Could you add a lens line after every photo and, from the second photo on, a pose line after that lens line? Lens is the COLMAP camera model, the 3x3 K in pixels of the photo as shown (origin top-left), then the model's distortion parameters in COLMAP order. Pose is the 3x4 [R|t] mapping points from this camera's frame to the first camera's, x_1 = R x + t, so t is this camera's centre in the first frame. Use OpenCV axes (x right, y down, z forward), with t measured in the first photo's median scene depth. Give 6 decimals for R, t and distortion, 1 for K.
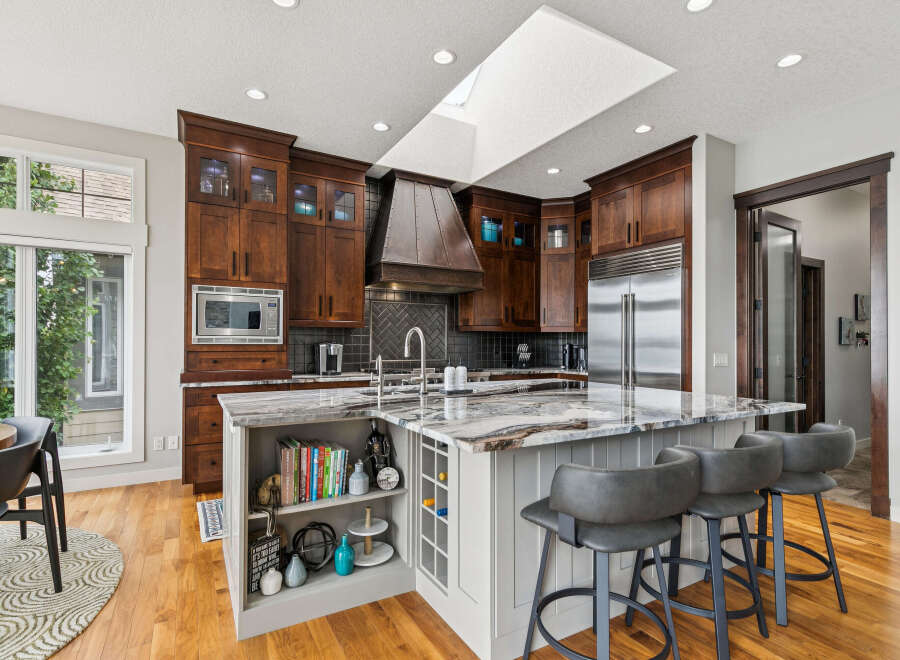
lens RADIAL K [[450.7, 0, 446.2], [0, 450.7, 343.4], [0, 0, 1]] dist [0.001962, -0.000709]
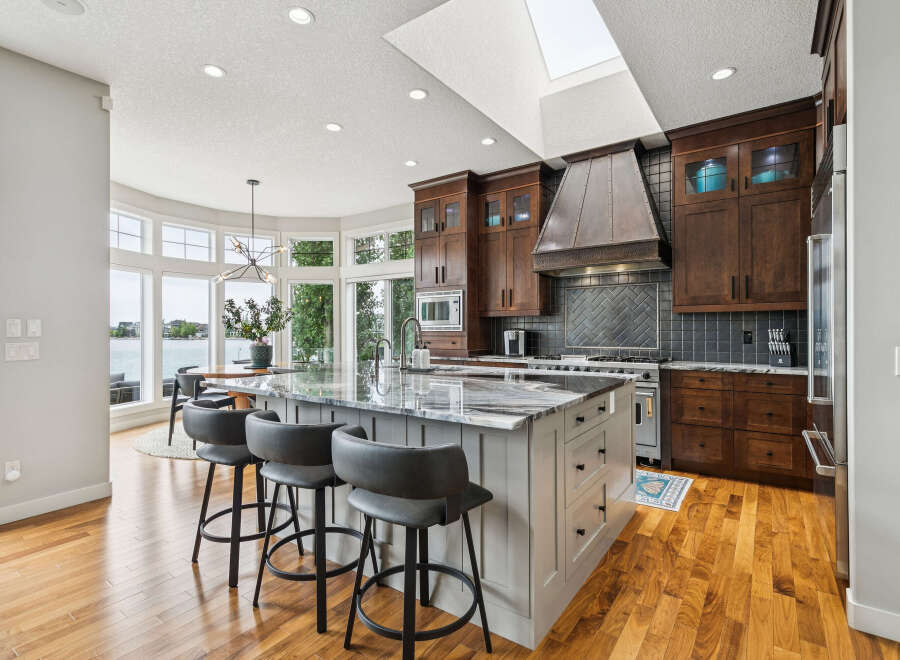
lens RADIAL K [[450.7, 0, 448.4], [0, 450.7, 334.2], [0, 0, 1]] dist [0.001962, -0.000709]
pose [[0.420700, 0.001326, -0.907199, 0.736569], [0.005818, 0.999974, 0.004160, 0.005296], [0.907181, -0.007028, 0.420682, 0.362730]]
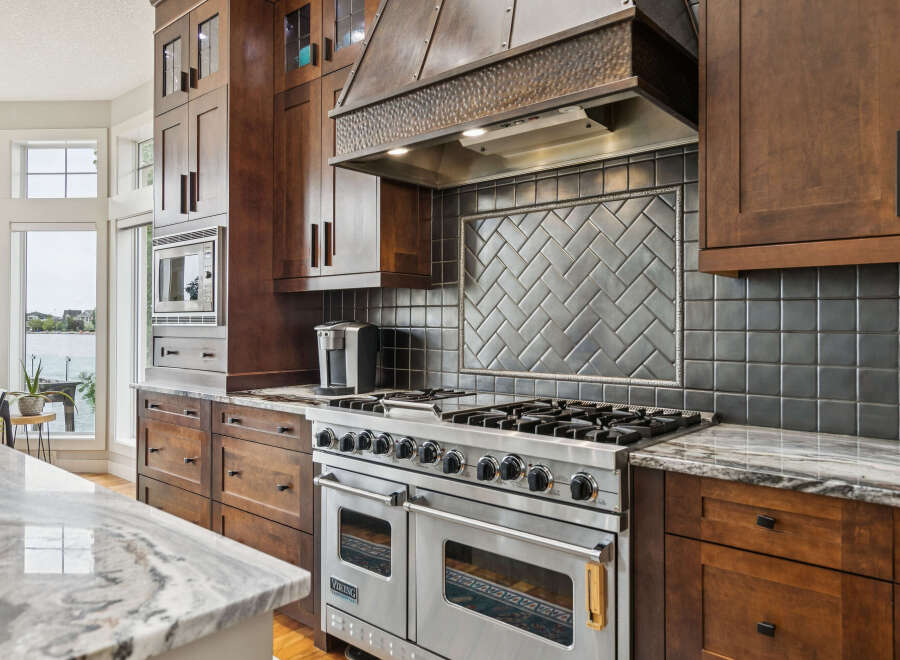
lens RADIAL K [[646.1, 0, 451.6], [0, 646.1, 323.0], [0, 0, 1]] dist [0.004520, -0.000615]
pose [[0.328297, -0.006230, -0.944554, 0.414168], [-0.002457, 0.999969, -0.007450, 0.003250], [0.944571, 0.004767, 0.328272, 0.904281]]
